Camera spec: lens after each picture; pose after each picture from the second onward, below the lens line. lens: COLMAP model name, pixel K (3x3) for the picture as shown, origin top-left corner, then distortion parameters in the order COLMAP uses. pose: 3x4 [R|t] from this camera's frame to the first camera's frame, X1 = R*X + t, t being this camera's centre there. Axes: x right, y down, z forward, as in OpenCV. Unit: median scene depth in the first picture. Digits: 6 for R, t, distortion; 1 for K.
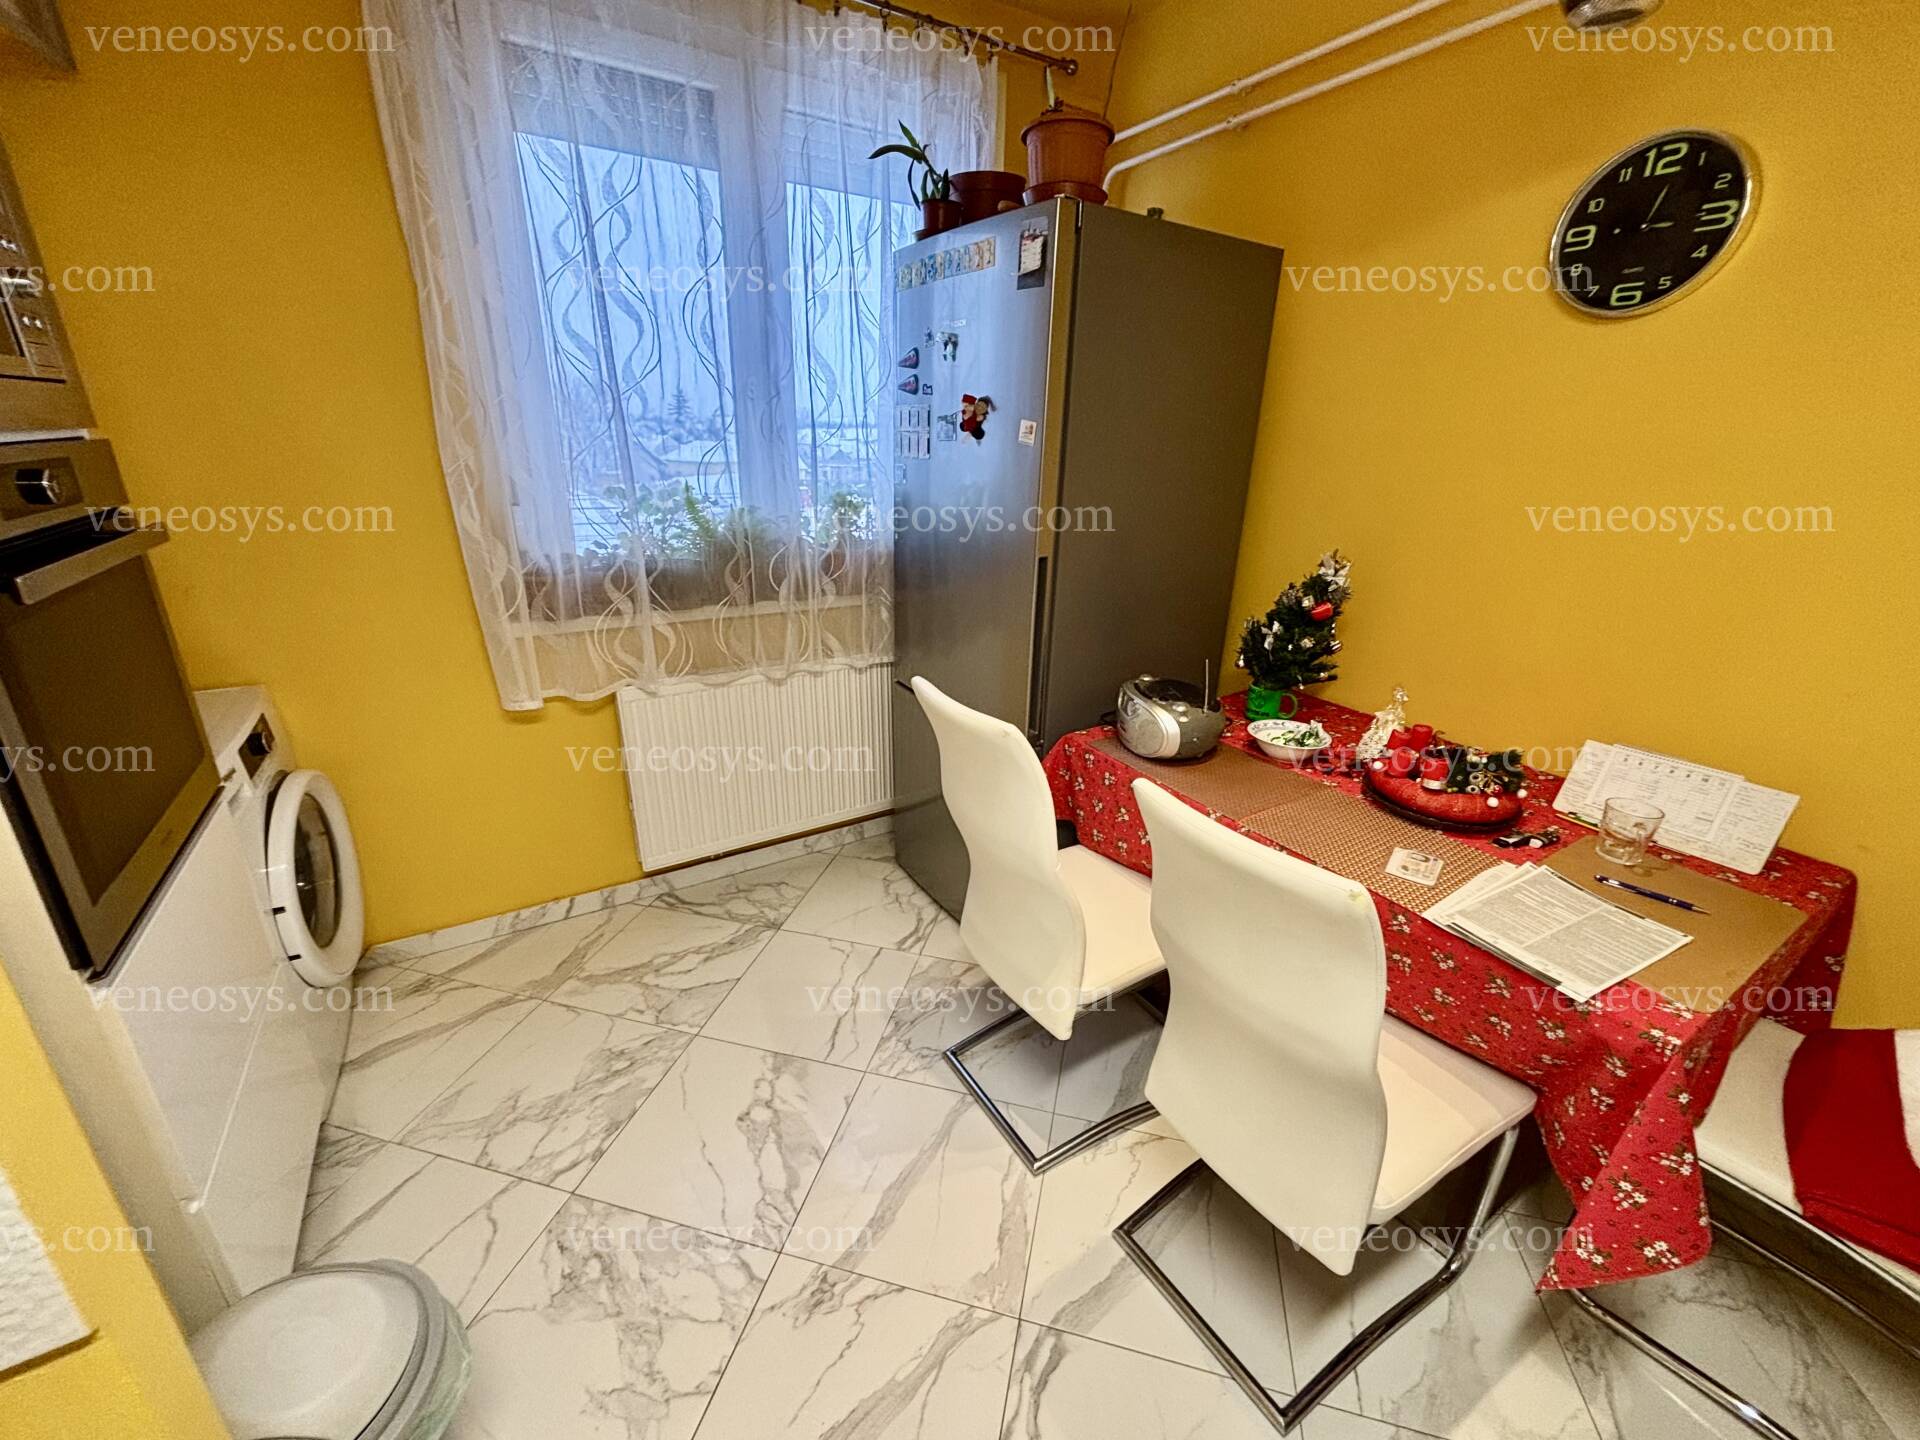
lens RADIAL K [[777.1, 0, 965.9], [0, 777.1, 721.9], [0, 0, 1]] dist [0.003001, 0.000515]
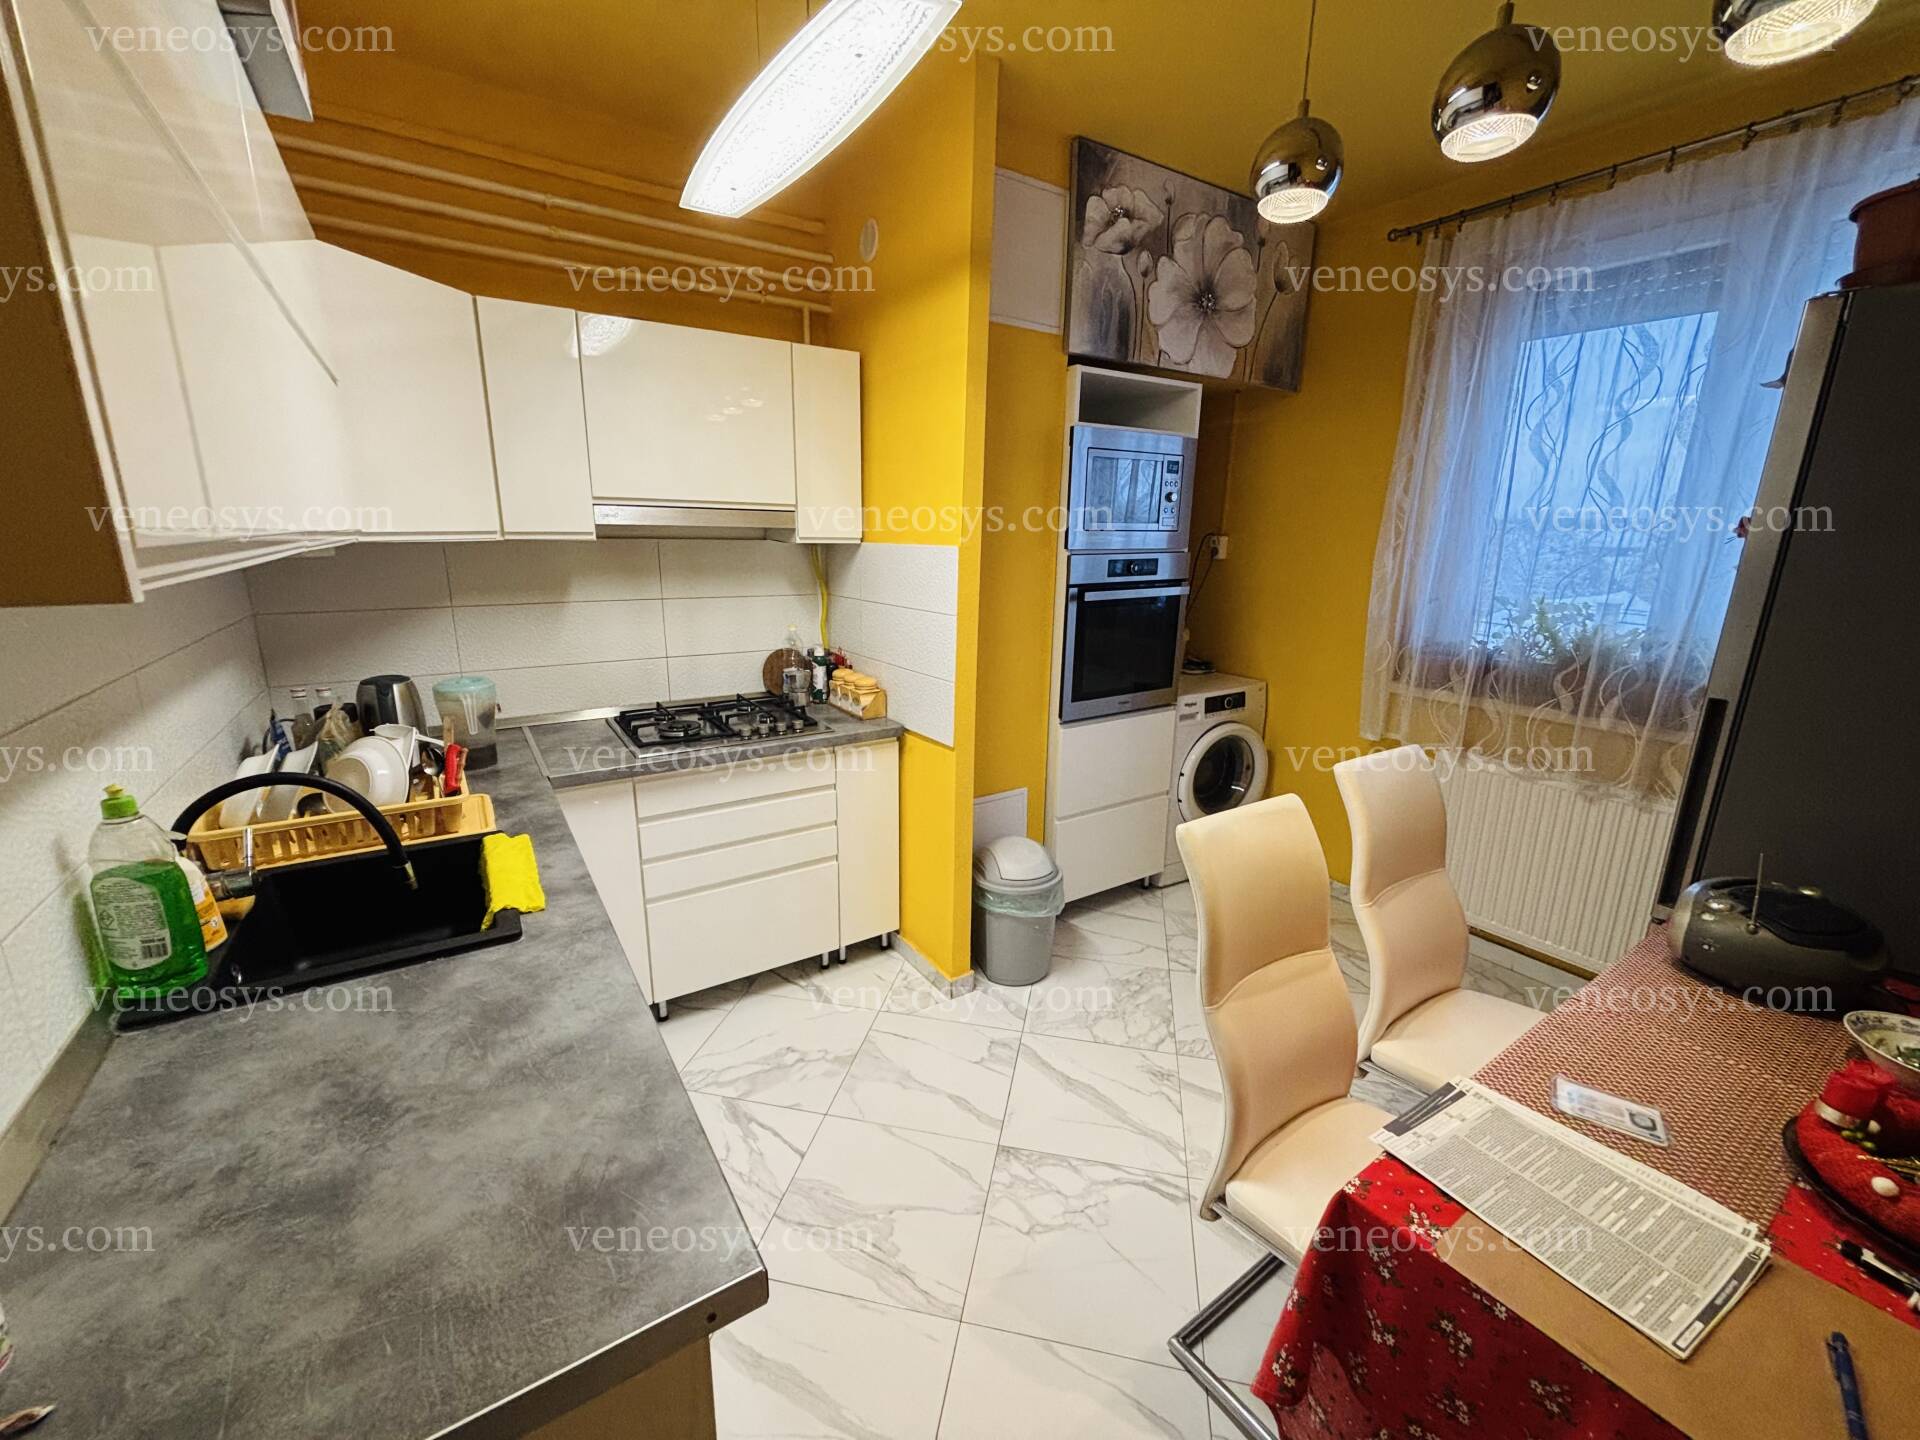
lens RADIAL K [[777.1, 0, 956.4], [0, 777.1, 726.0], [0, 0, 1]] dist [0.003001, 0.000515]
pose [[0.020435, 0.215636, -0.976260, 1.172551], [-0.354397, 0.914622, 0.194603, -0.070554], [0.934872, 0.342007, 0.095111, 0.216855]]
